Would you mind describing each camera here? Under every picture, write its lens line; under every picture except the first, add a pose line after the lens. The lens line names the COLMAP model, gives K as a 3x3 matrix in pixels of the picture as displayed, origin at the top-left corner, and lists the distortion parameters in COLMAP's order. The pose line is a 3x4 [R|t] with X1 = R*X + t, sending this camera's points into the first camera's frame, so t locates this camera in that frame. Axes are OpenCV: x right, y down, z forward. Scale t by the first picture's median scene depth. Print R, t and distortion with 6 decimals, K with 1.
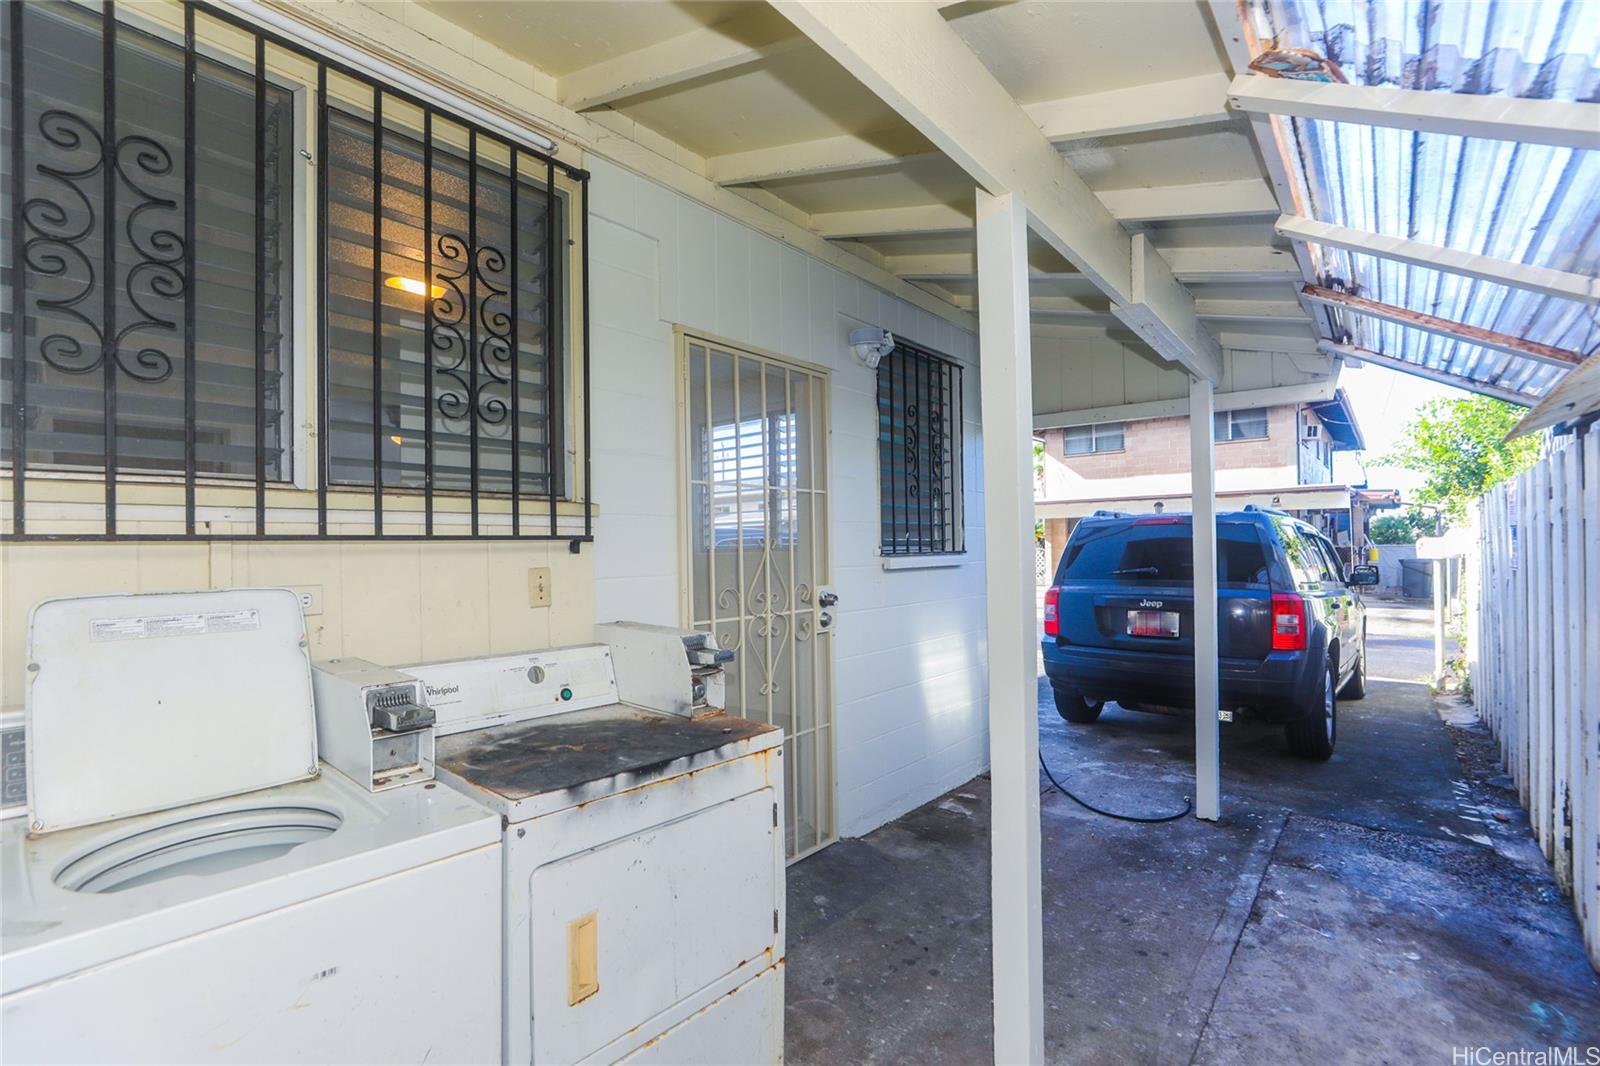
lens RADIAL K [[733.7, 0, 803.6], [0, 733.7, 541.3], [0, 0, 1]] dist [-0.030857, 0.017802]
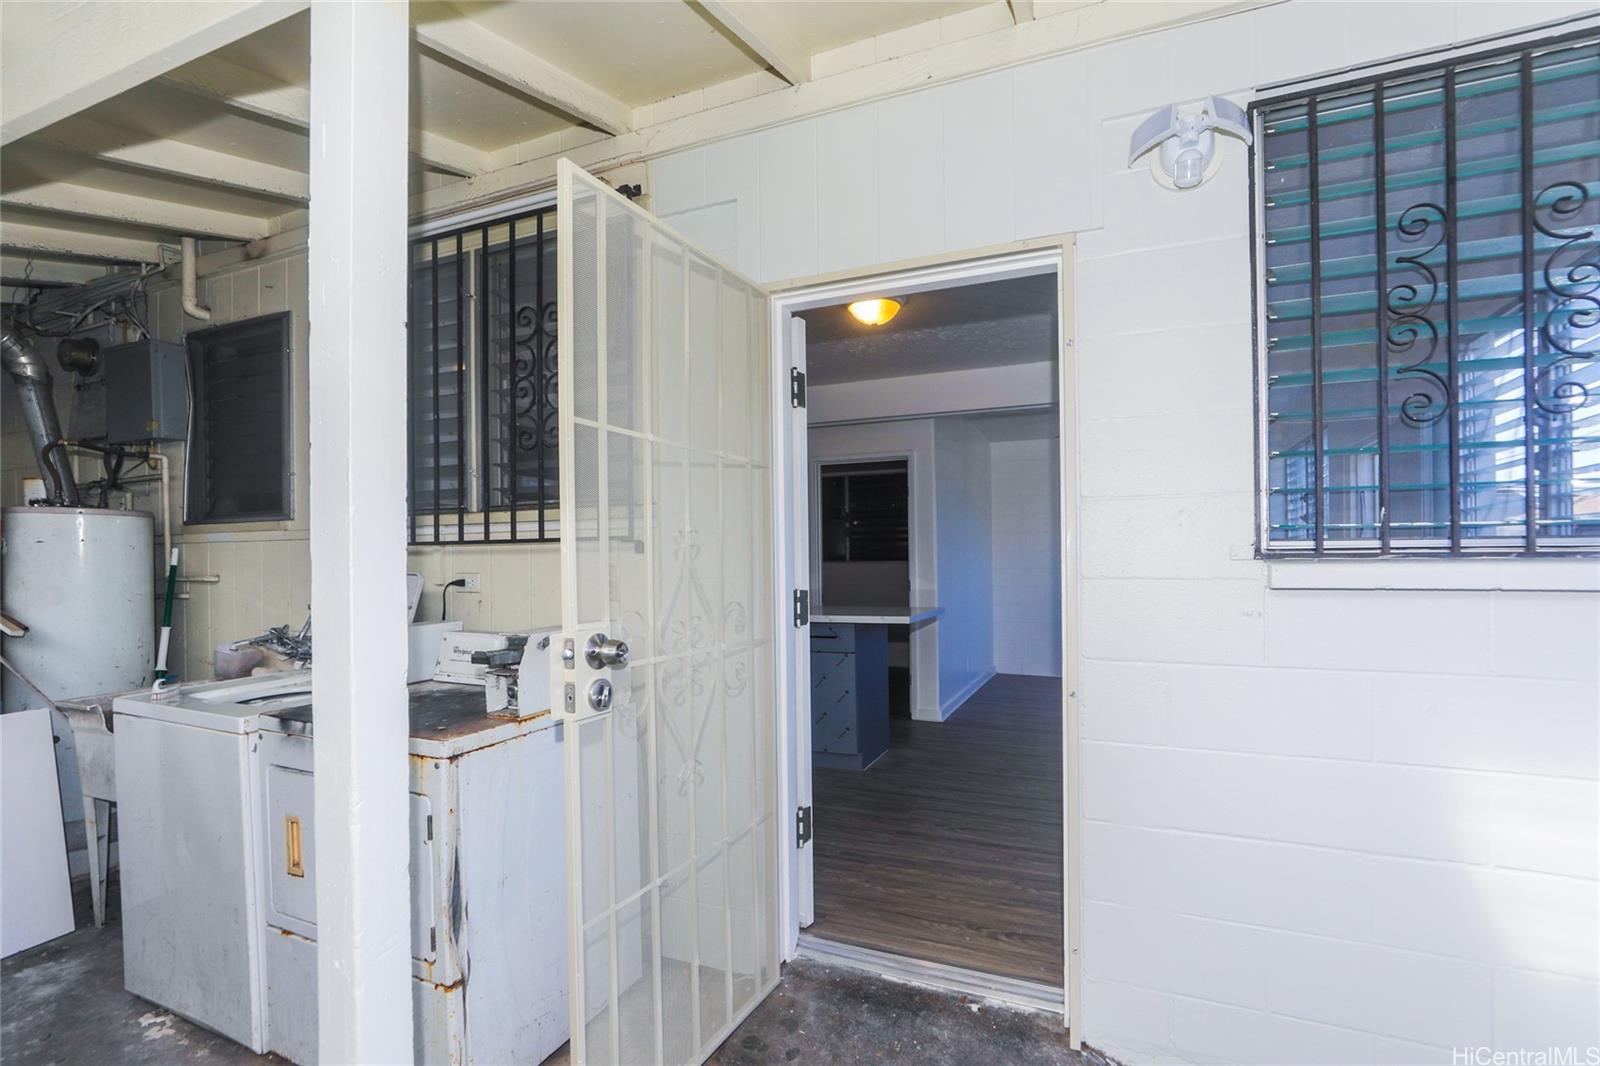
lens RADIAL K [[733.7, 0, 803.6], [0, 733.7, 541.3], [0, 0, 1]] dist [-0.030857, 0.017802]
pose [[0.272643, 0.002059, -0.962113, 0.790521], [0.020139, 0.999766, 0.007847, -0.004392], [0.961904, -0.021515, 0.272538, 0.979870]]
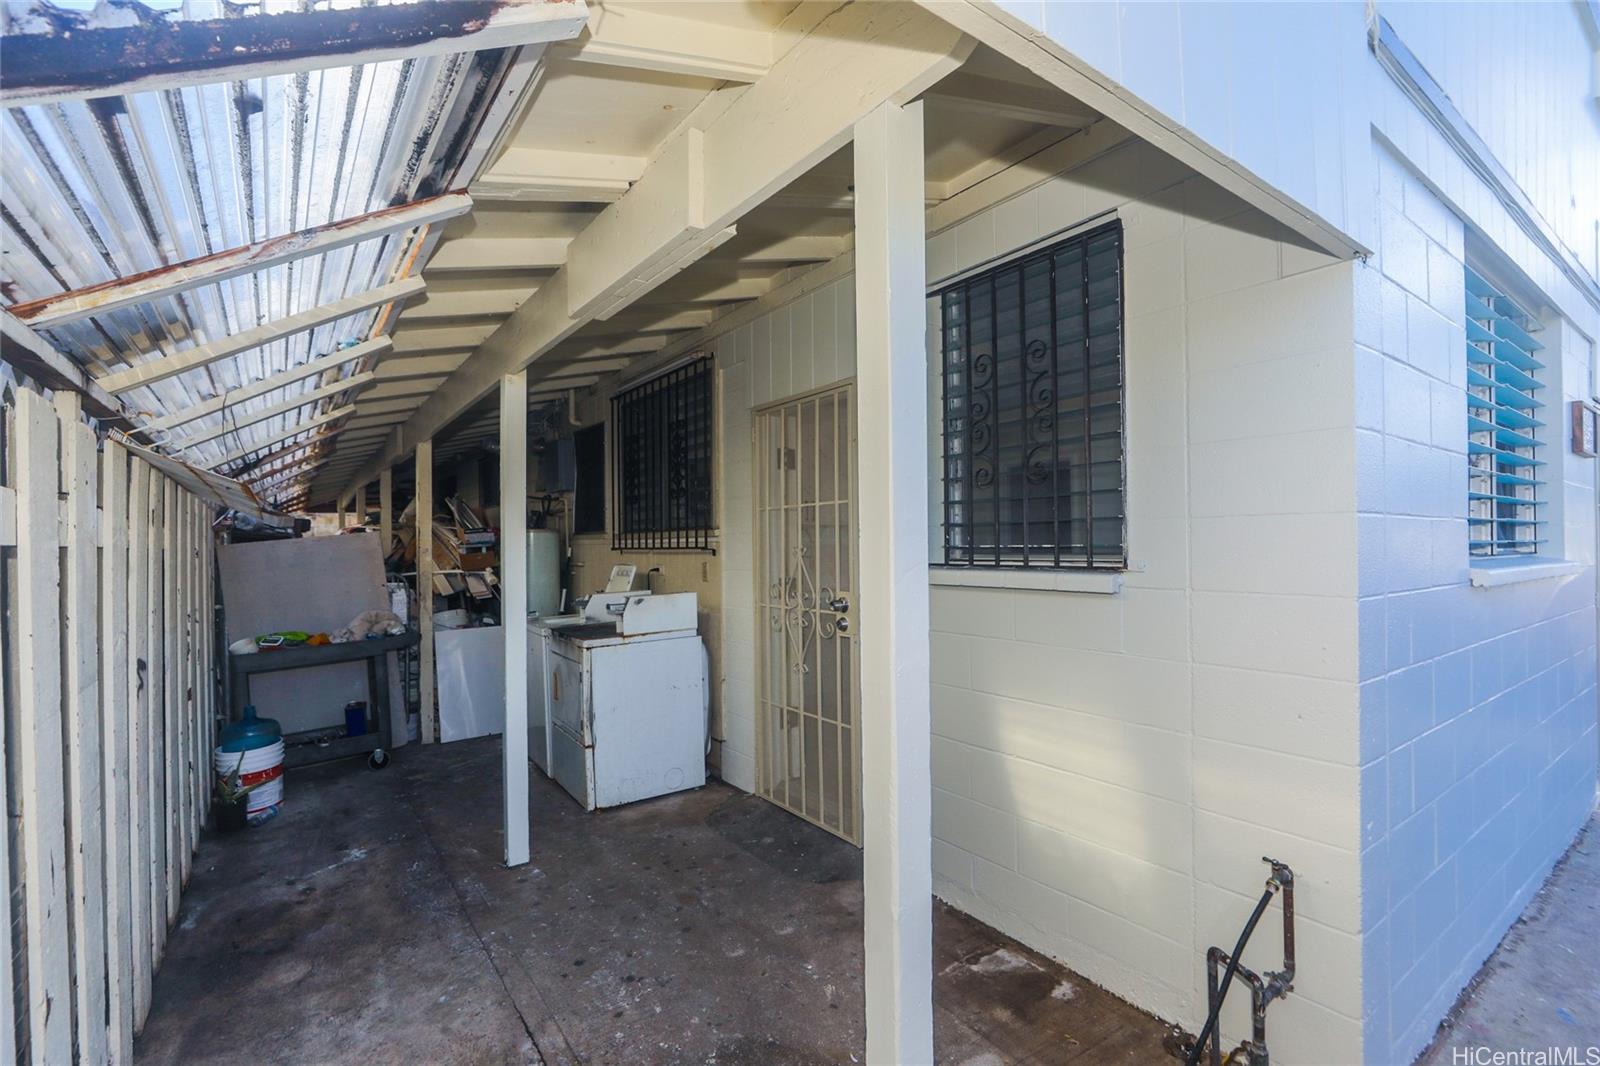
lens RADIAL K [[733.7, 0, 803.6], [0, 733.7, 541.3], [0, 0, 1]] dist [-0.030857, 0.017802]
pose [[-0.253403, 0.005399, -0.967346, 1.558513], [0.017144, 0.999852, 0.001090, -0.020309], [0.967209, -0.016308, -0.253458, 1.790654]]
